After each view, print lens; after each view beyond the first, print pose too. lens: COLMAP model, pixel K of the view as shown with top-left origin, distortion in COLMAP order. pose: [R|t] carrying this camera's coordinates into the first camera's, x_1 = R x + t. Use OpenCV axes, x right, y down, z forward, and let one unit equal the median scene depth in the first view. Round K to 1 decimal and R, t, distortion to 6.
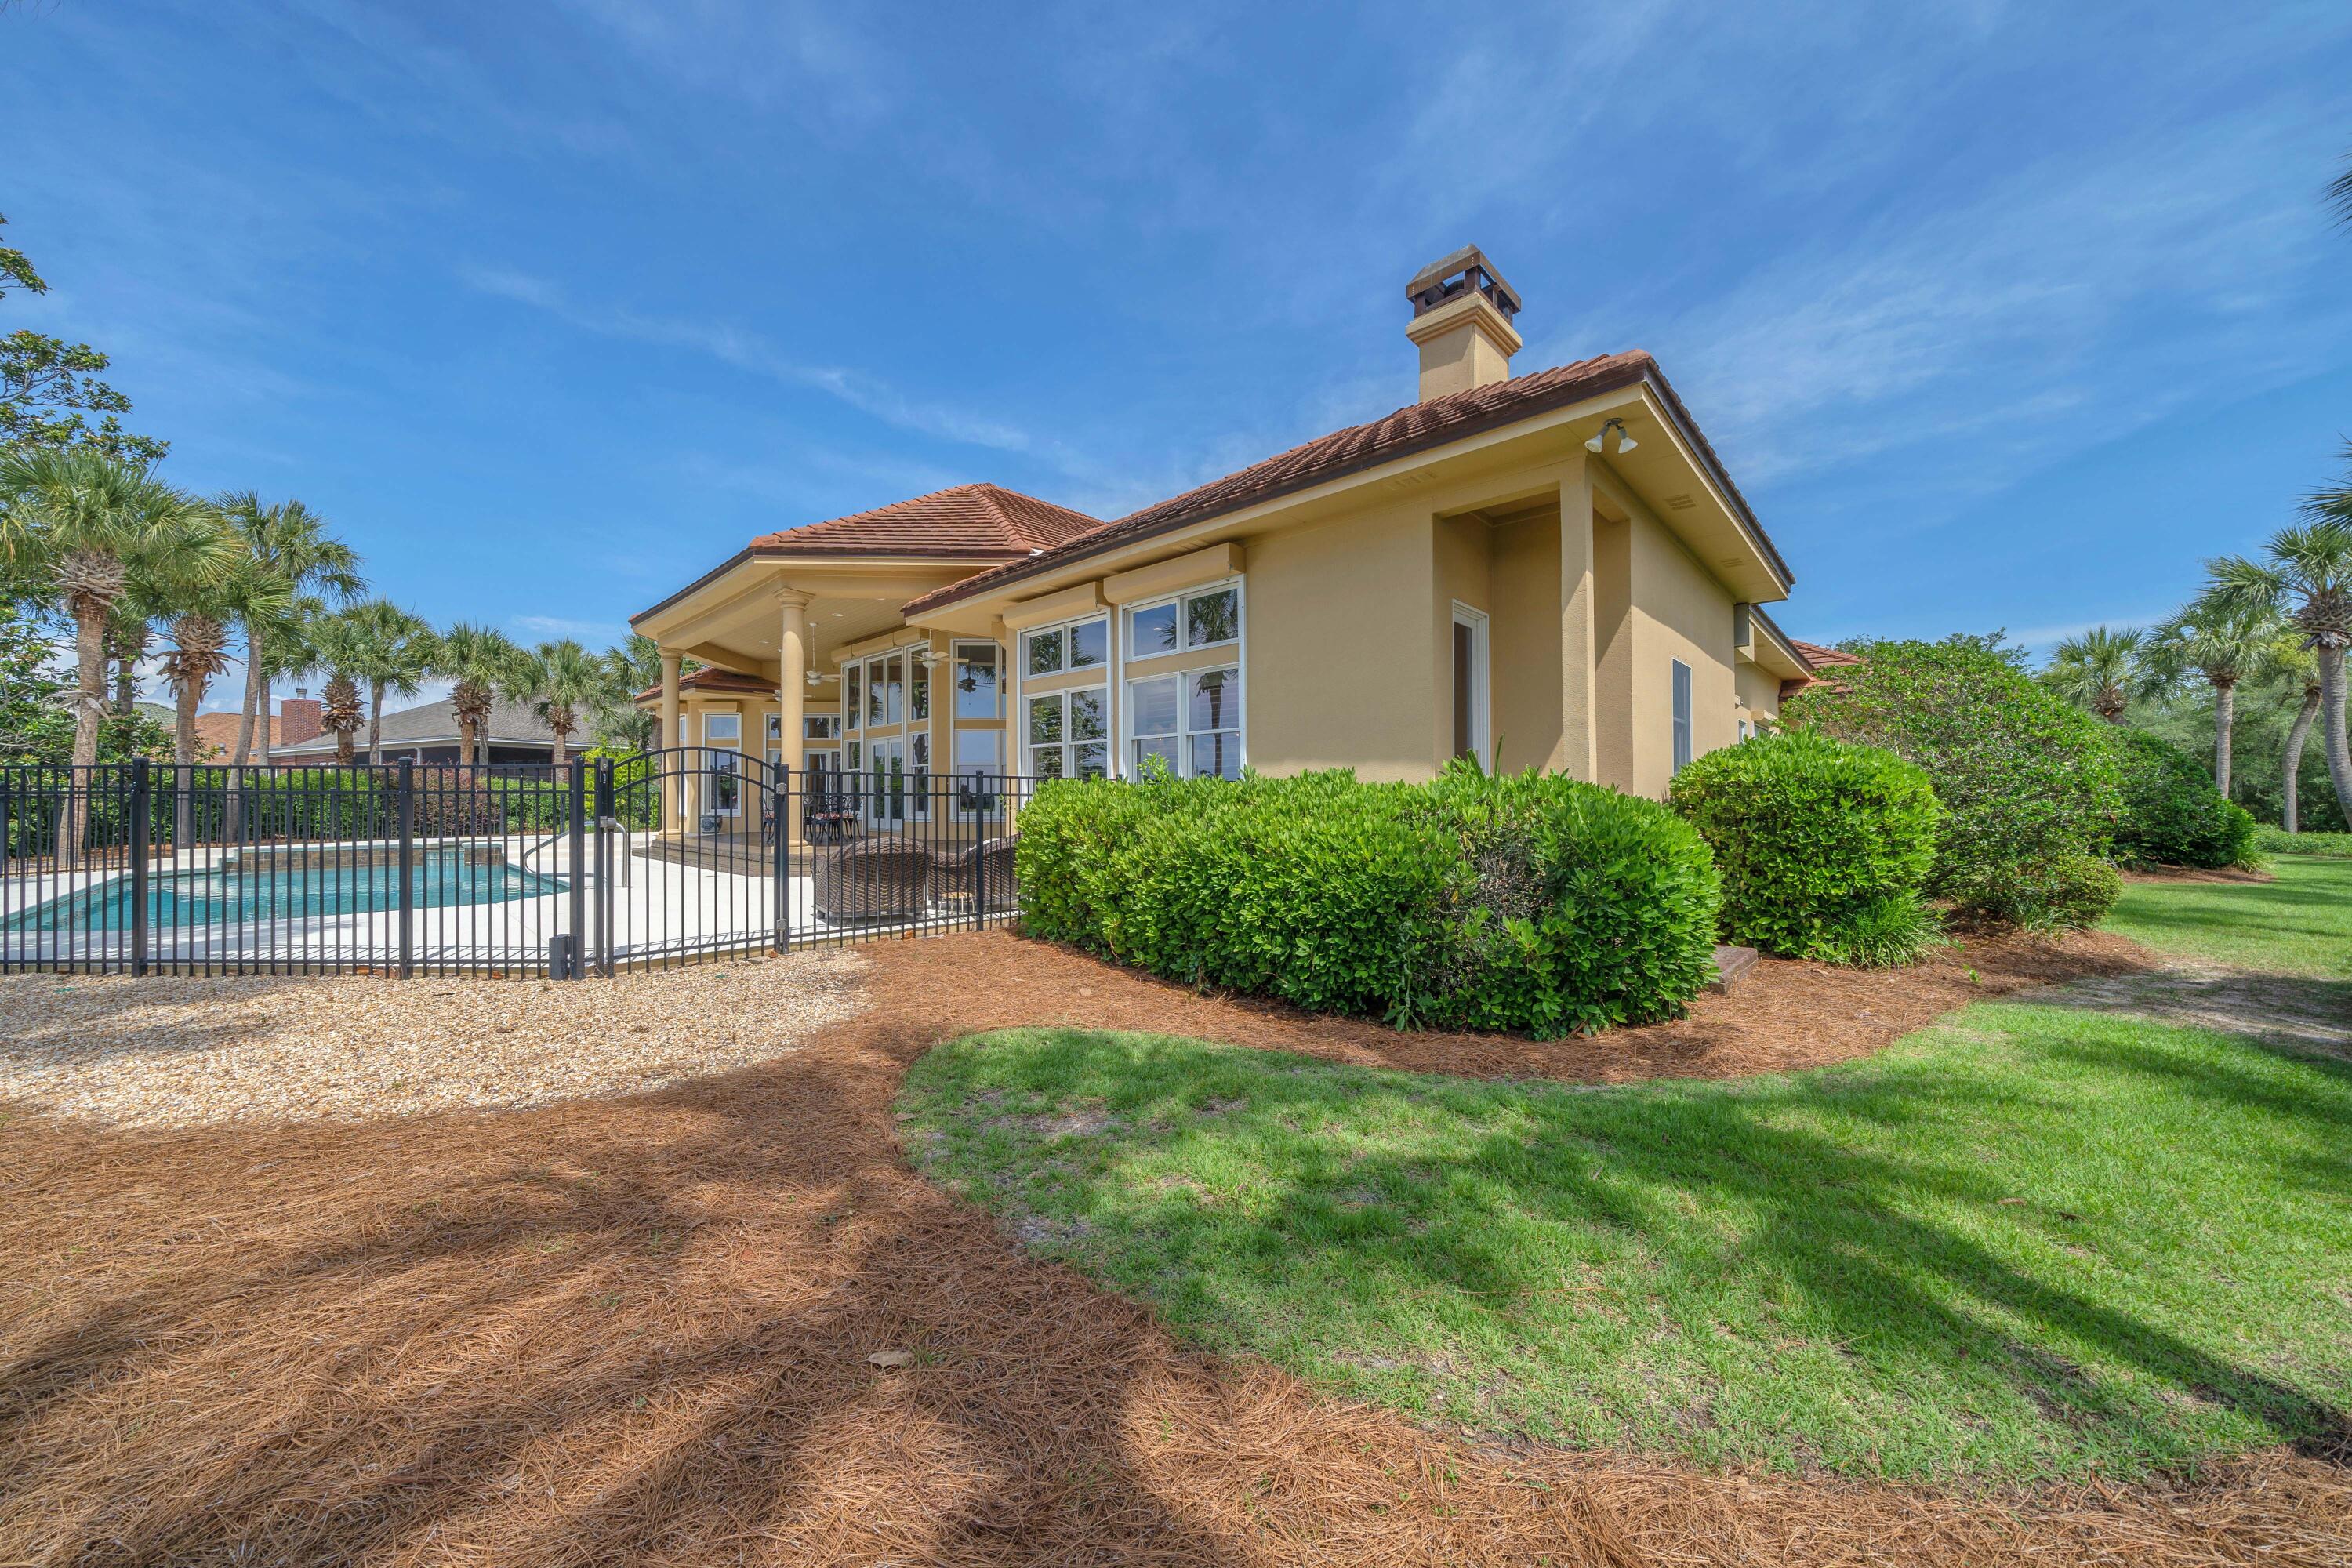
lens RADIAL K [[788.9, 0, 1182.6], [0, 788.9, 789.8], [0, 0, 1]] dist [-0.015243, 0.000119]
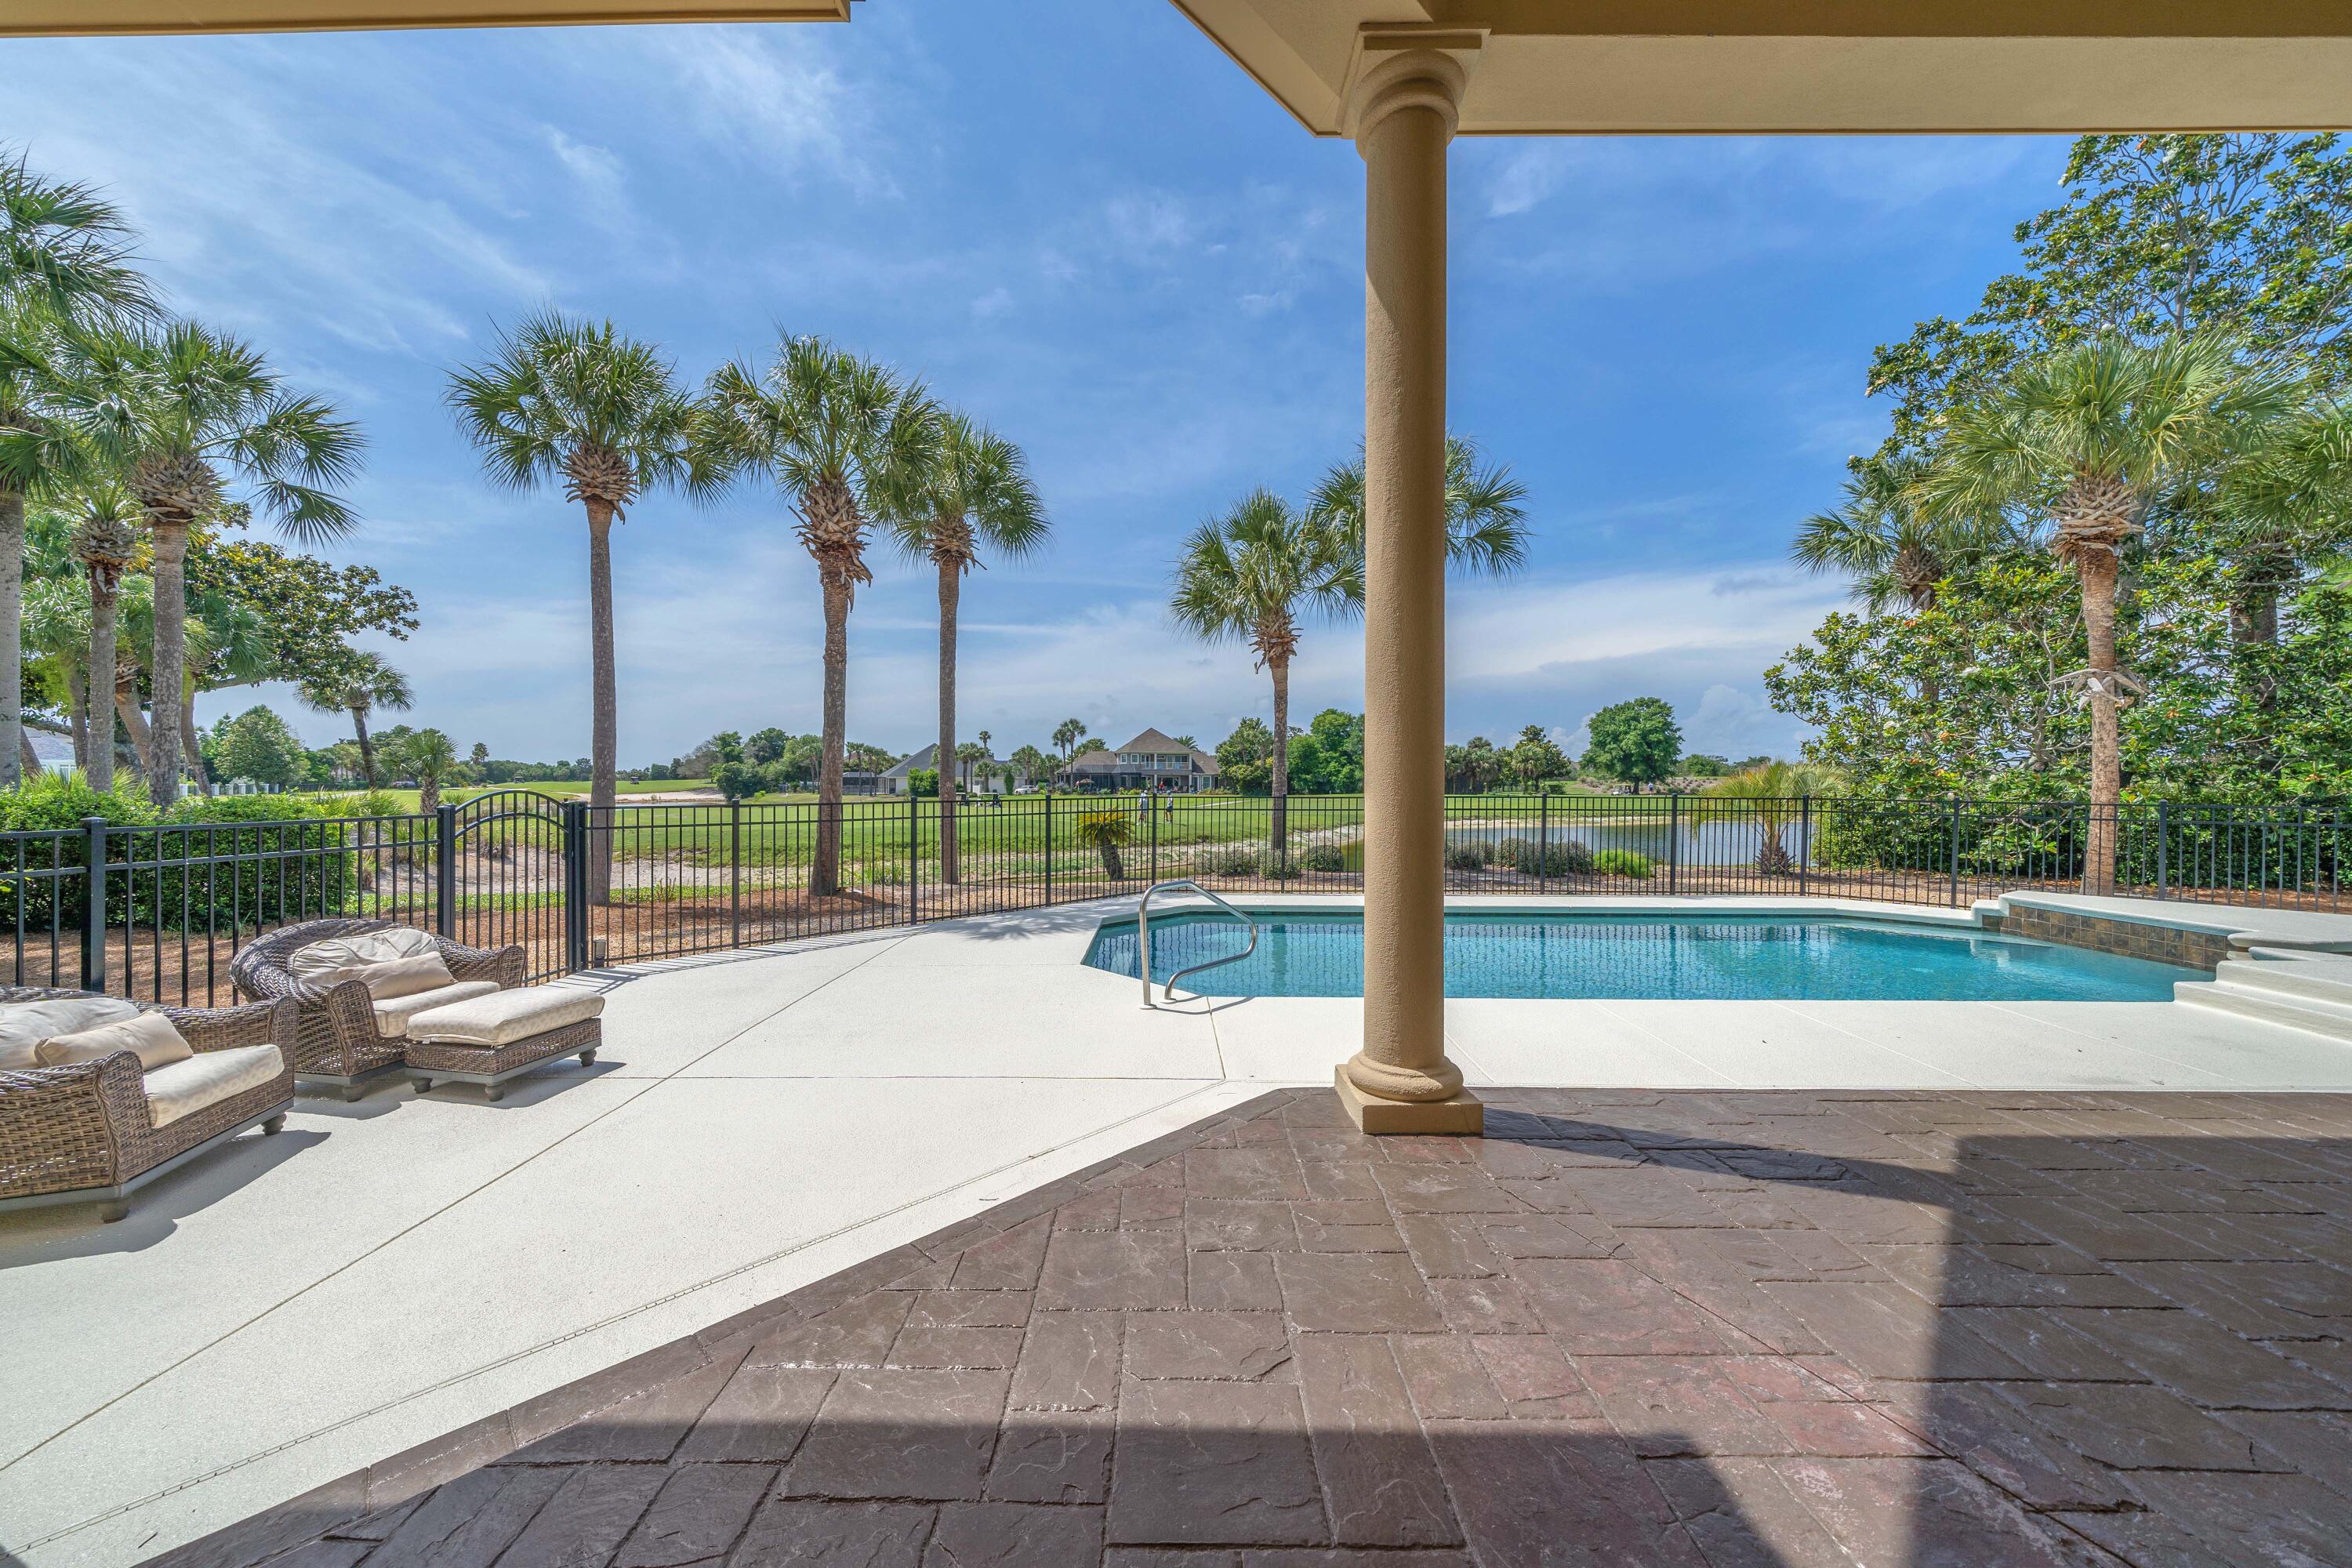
lens RADIAL K [[811.2, 0, 1165.0], [0, 811.2, 786.4], [0, 0, 1]] dist [-0.006756, 0.000129]
pose [[-0.747858, 0.006117, -0.663831, -0.136306], [0.006563, 0.999977, 0.001822, -0.013521], [0.663827, -0.002994, -0.747880, 0.573684]]
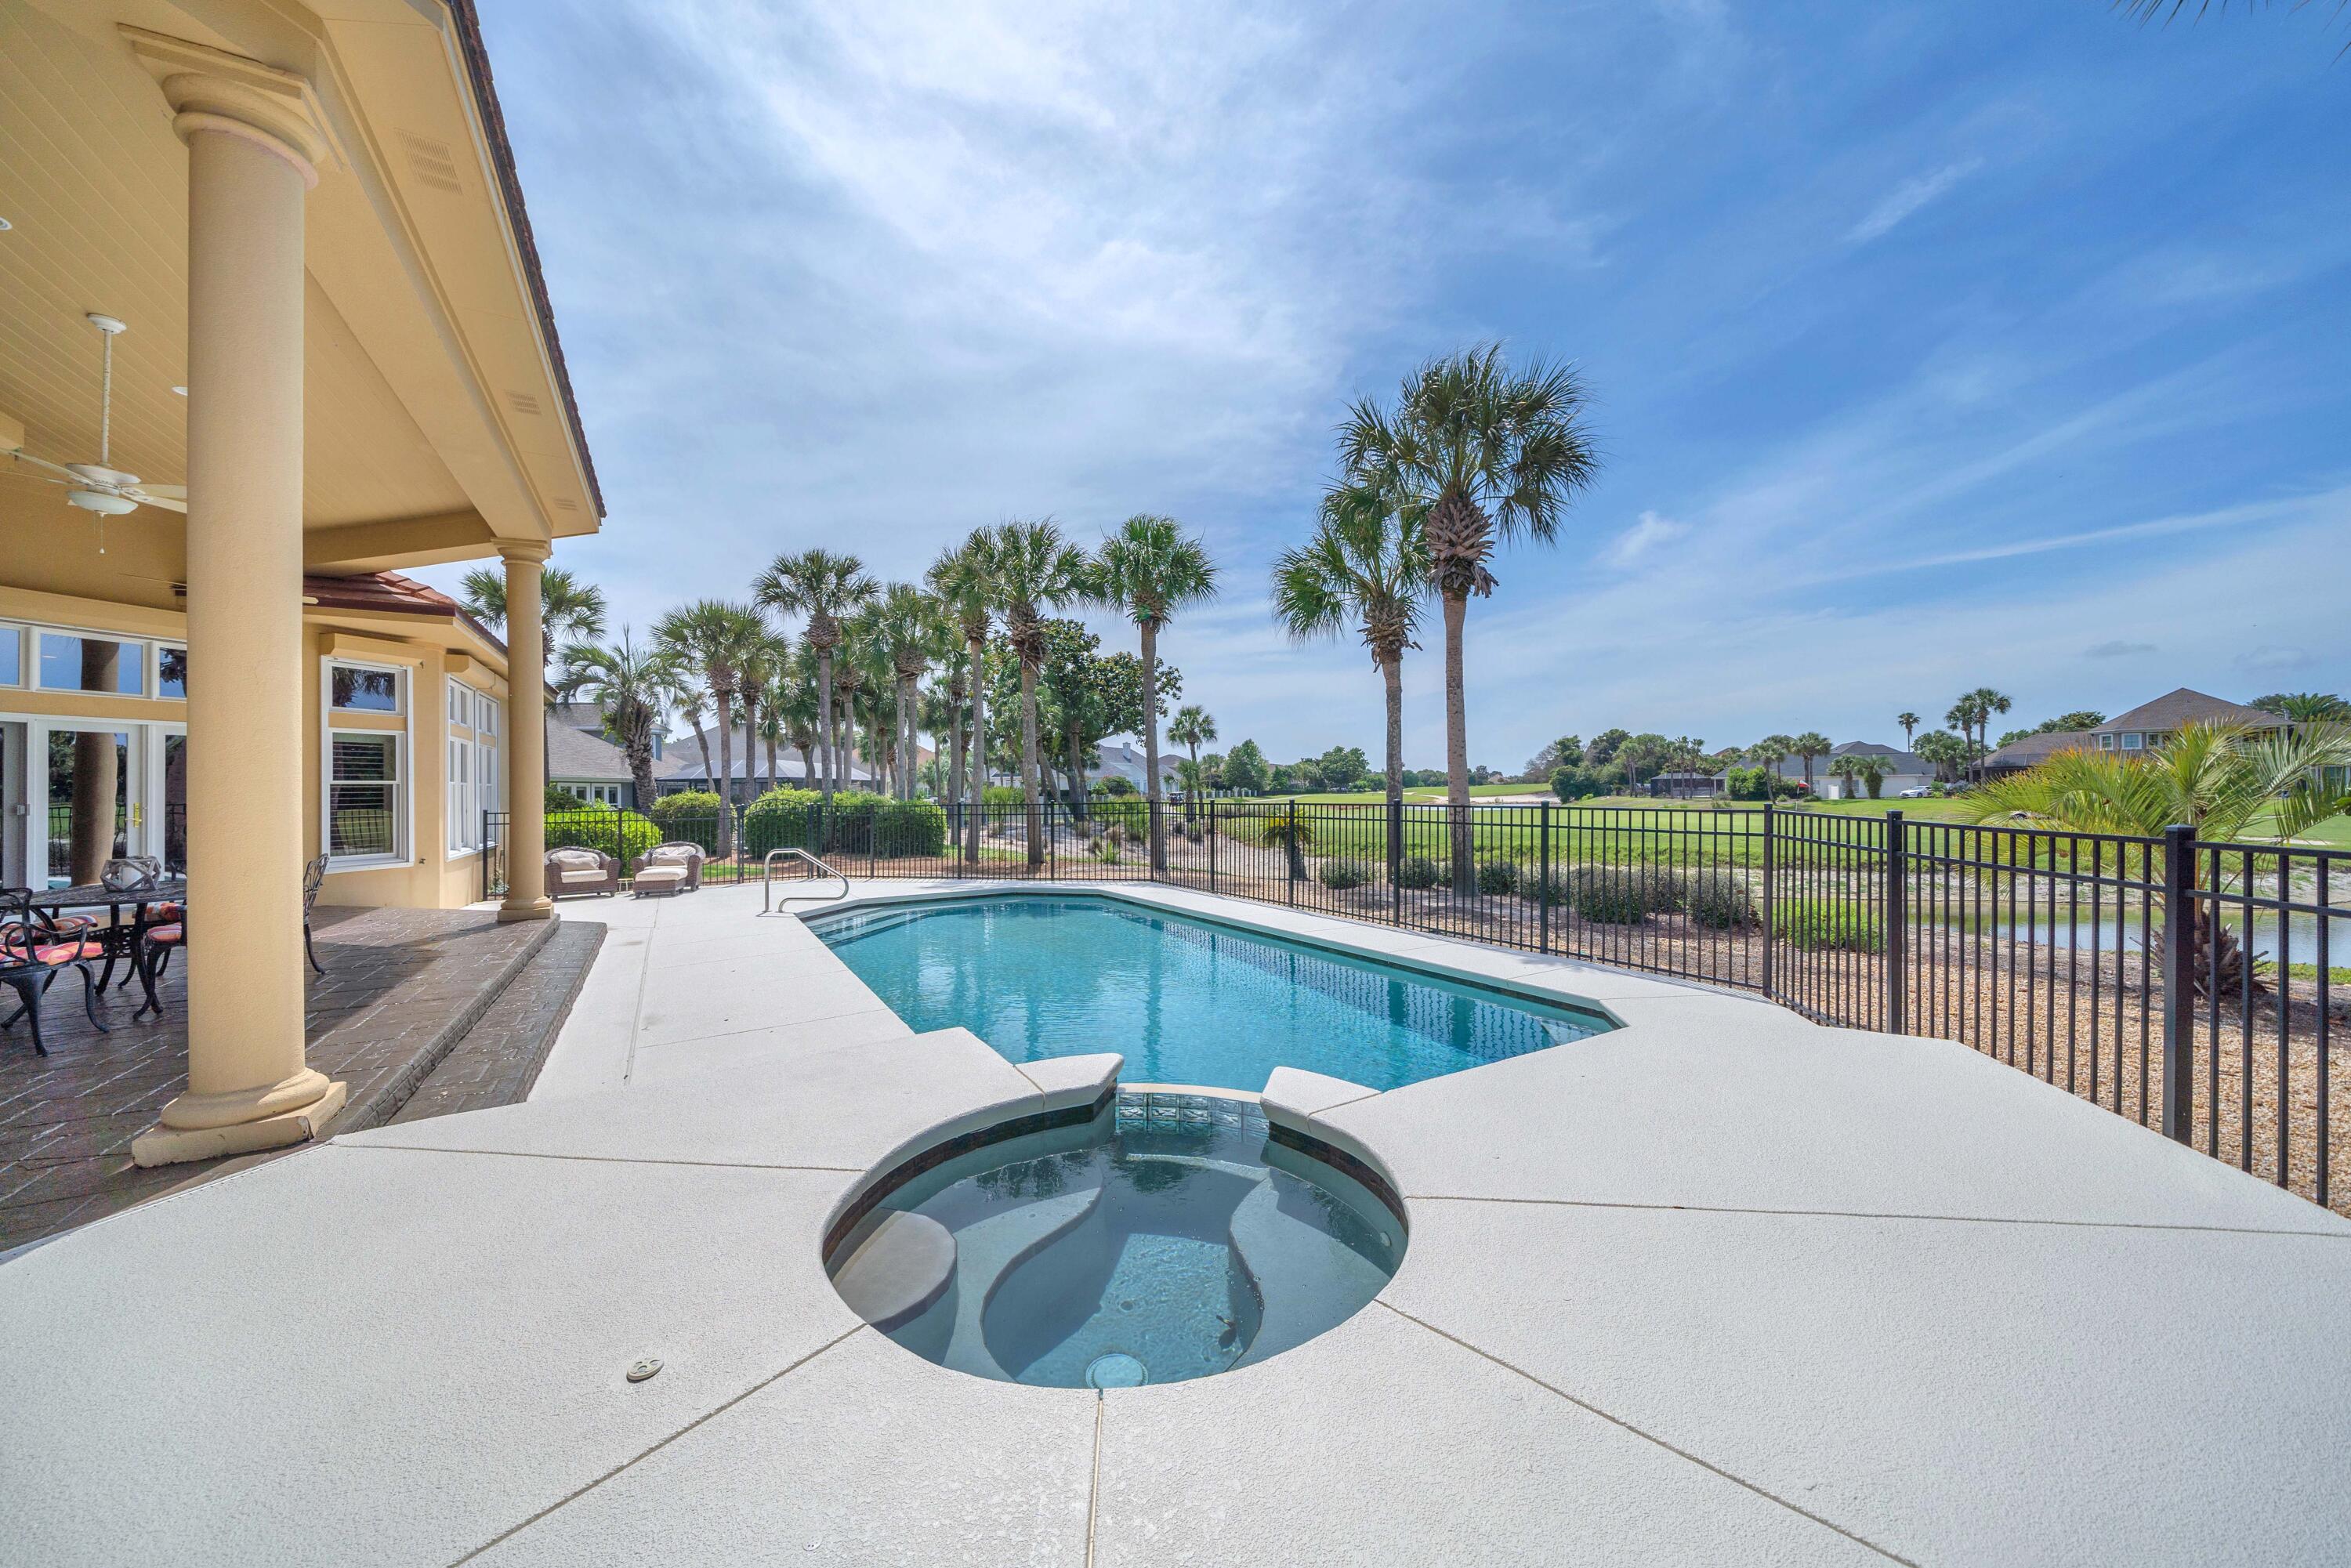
lens RADIAL K [[811.7, 0, 1159.9], [0, 811.7, 820.8], [0, 0, 1]] dist [0.000099, -0.000024]
pose [[-0.956439, 0.002880, 0.291916, -0.630257], [0.012331, 0.999457, 0.030542, -0.012374], [-0.291670, 0.032811, -0.955956, 0.764861]]
